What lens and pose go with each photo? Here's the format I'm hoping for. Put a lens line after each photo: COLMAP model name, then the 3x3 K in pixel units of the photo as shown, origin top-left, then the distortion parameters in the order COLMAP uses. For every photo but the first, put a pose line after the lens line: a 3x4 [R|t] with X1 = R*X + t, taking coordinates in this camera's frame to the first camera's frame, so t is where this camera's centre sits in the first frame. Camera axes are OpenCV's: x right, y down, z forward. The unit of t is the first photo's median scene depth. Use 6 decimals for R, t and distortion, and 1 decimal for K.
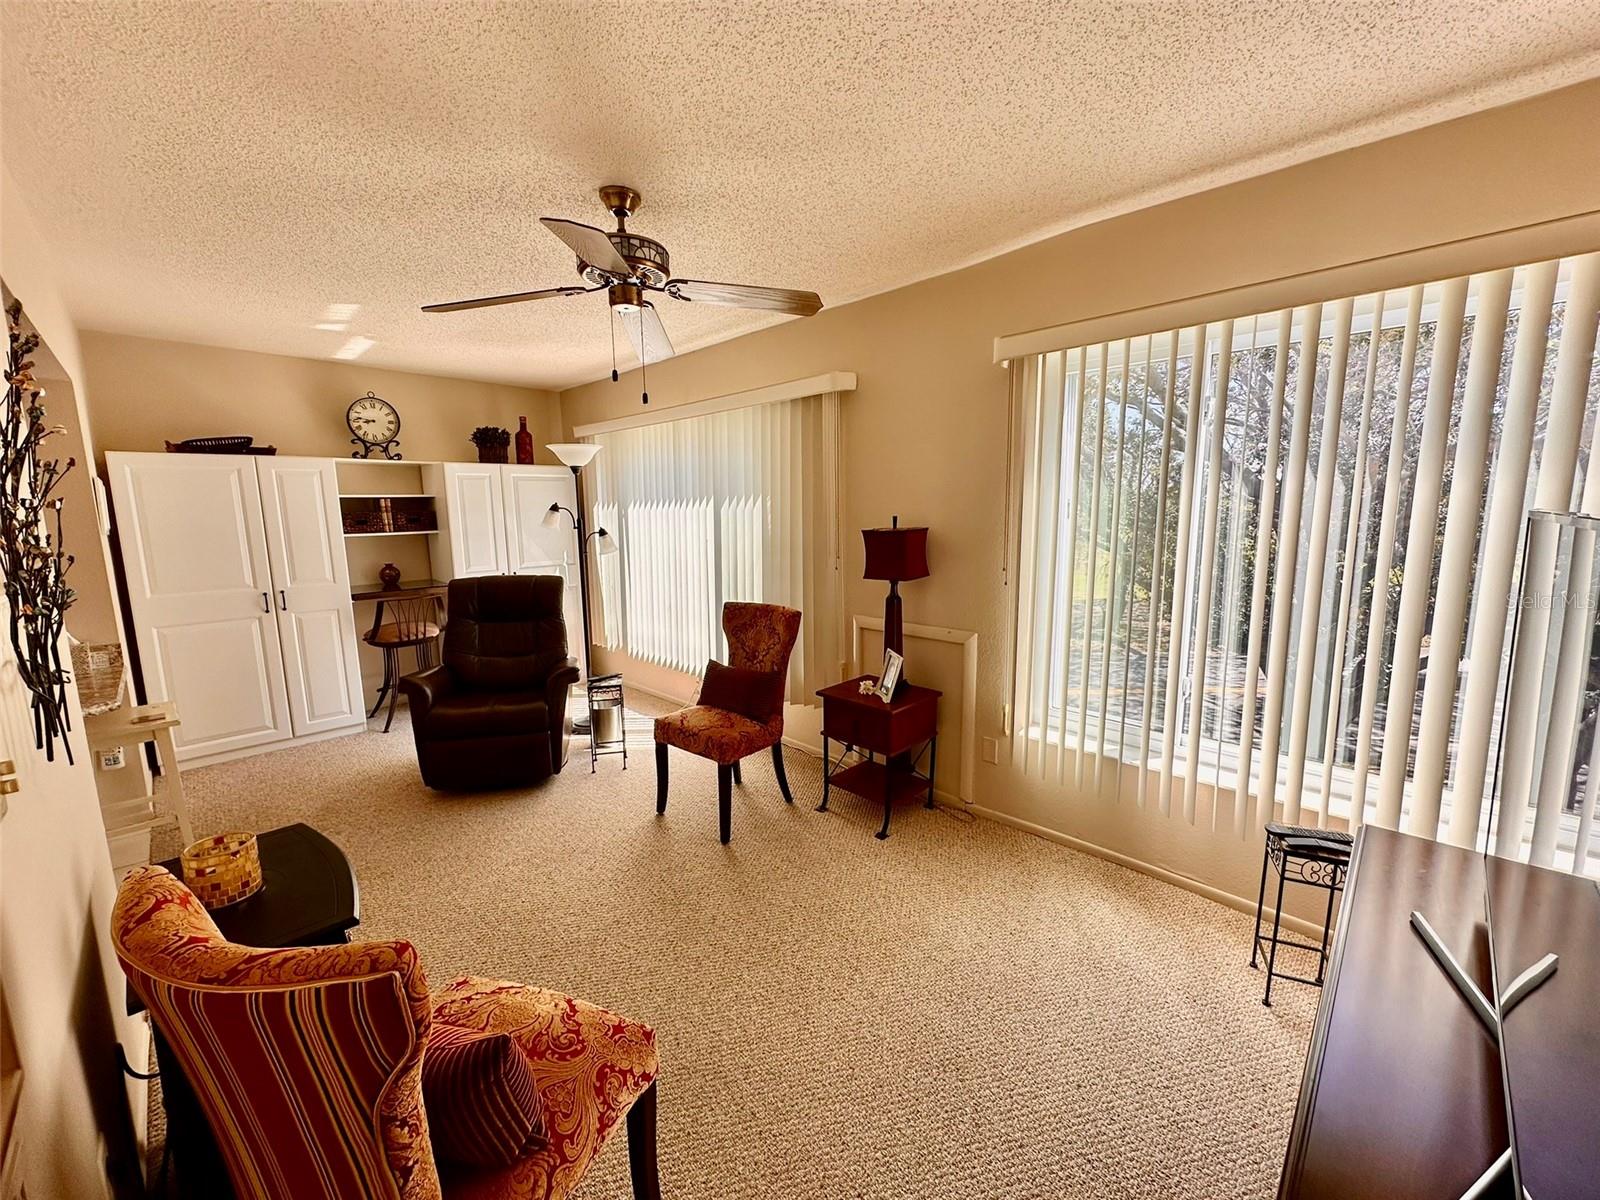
lens RADIAL K [[636.4, 0, 800.7], [0, 636.4, 599.6], [0, 0, 1]] dist [-0.002144, 0.000021]
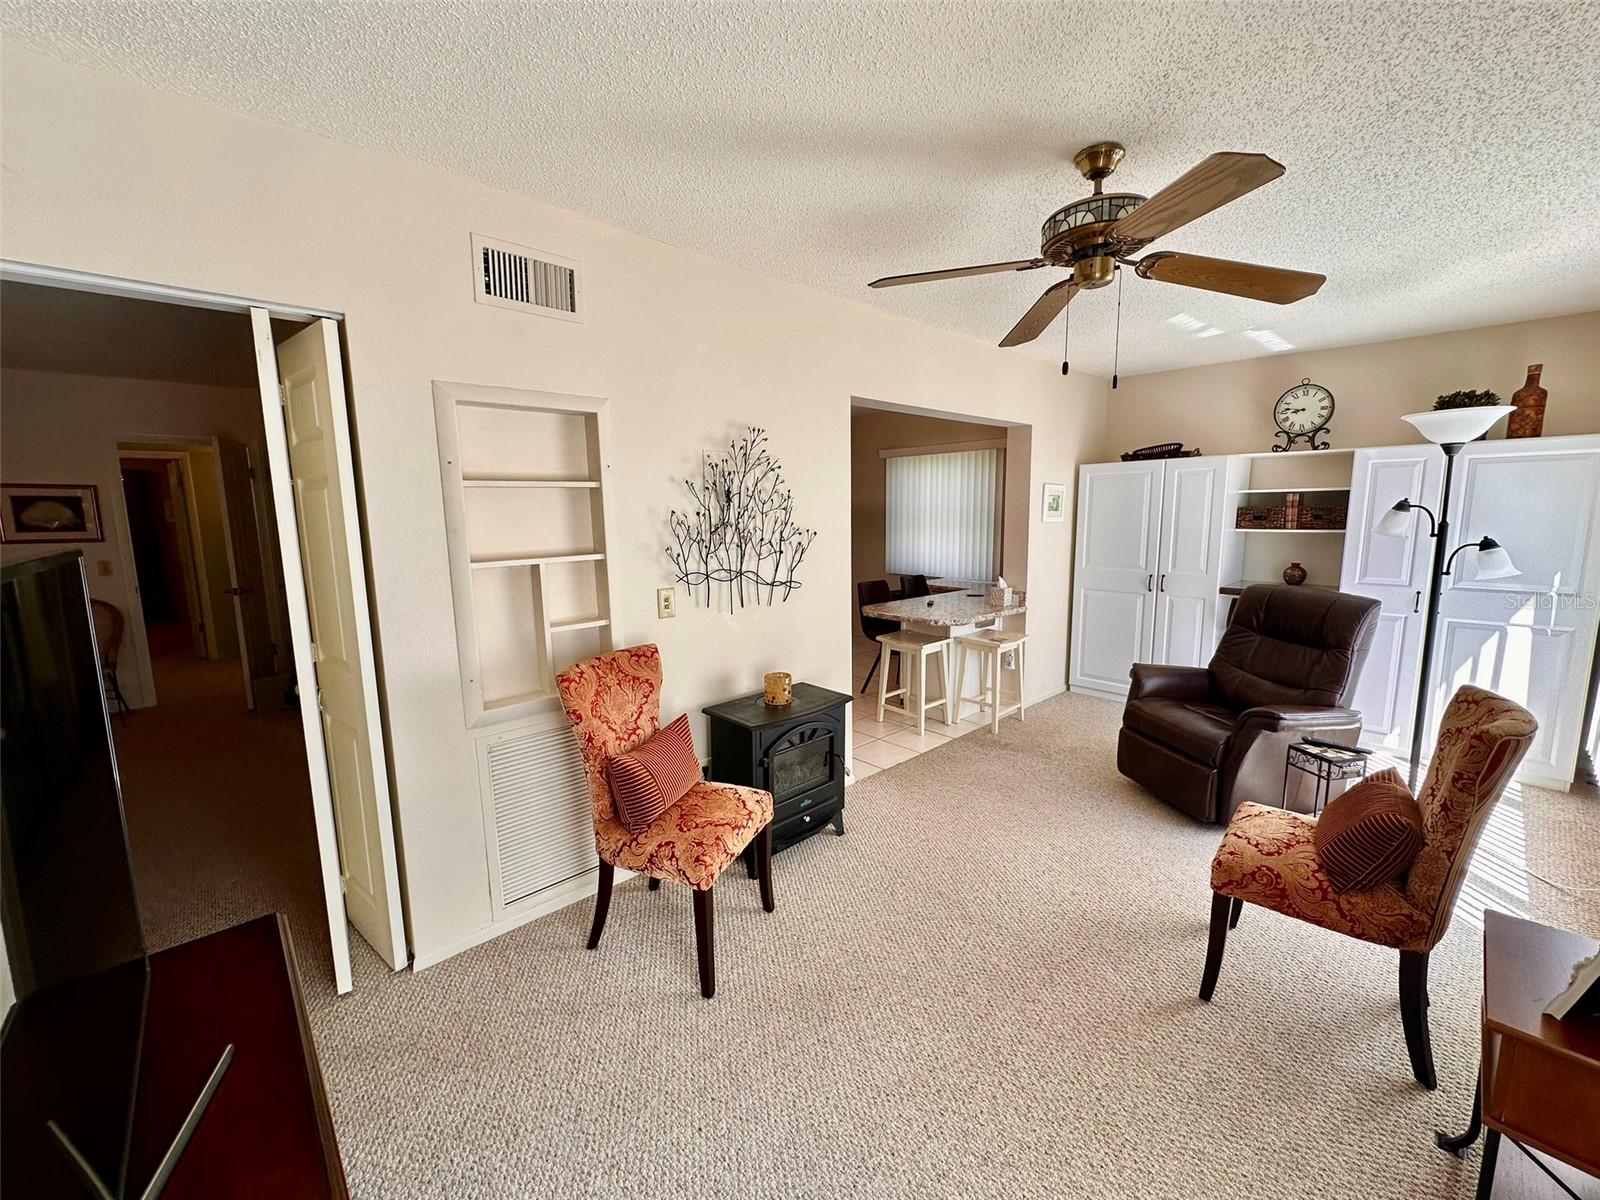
lens RADIAL K [[636.4, 0, 800.7], [0, 636.4, 599.6], [0, 0, 1]] dist [-0.002144, 0.000021]
pose [[-0.043732, 0.154492, -0.987026, 0.335342], [-0.133915, 0.978148, 0.159036, -0.059846], [0.990027, 0.139132, -0.022088, 0.340378]]
